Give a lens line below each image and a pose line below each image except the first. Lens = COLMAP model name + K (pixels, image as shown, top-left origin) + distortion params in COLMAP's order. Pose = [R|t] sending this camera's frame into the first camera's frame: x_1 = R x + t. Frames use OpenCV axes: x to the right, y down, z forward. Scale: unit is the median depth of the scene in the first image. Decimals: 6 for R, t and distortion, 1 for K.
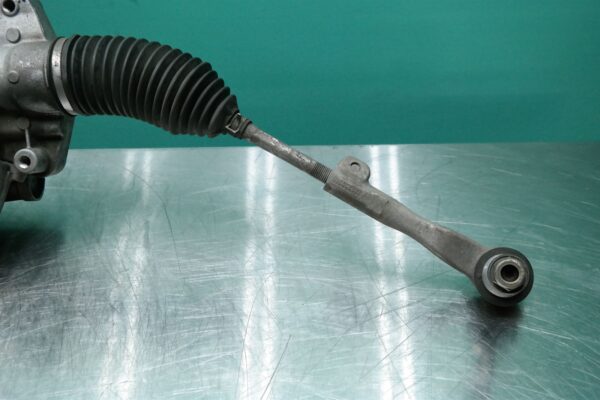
lens RADIAL K [[615.4, 0, 300.0], [0, 615.4, 200.0], [0, 0, 1]] dist [-0.082545, 0.294547]
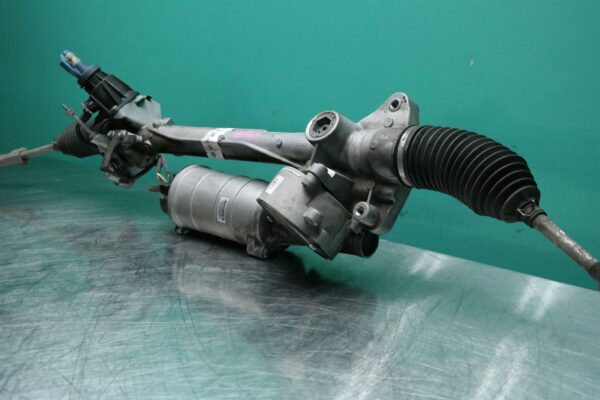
lens RADIAL K [[615.4, 0, 300.0], [0, 615.4, 200.0], [0, 0, 1]] dist [-0.082545, 0.294547]
pose [[0.743793, 0.179237, -0.643930, 0.273158], [-0.393170, 0.896406, -0.204631, 0.226958], [0.540545, 0.405377, 0.737211, -0.011252]]
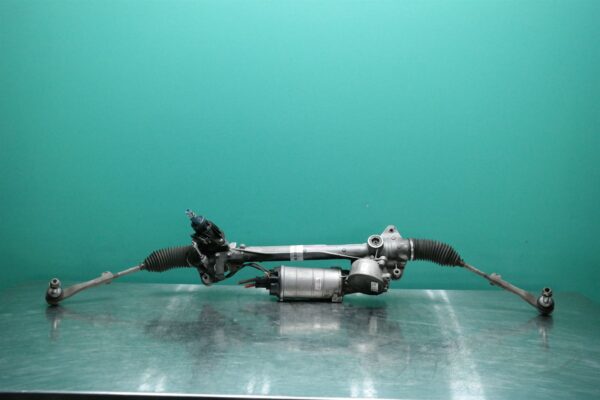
lens RADIAL K [[615.4, 0, 300.0], [0, 615.4, 200.0], [0, 0, 1]] dist [-0.082545, 0.294547]
pose [[0.999080, 0.042544, 0.005401, -1.020275], [-0.034637, 0.874758, -0.483321, 1.238525], [-0.025287, 0.482689, 0.875427, -2.123295]]
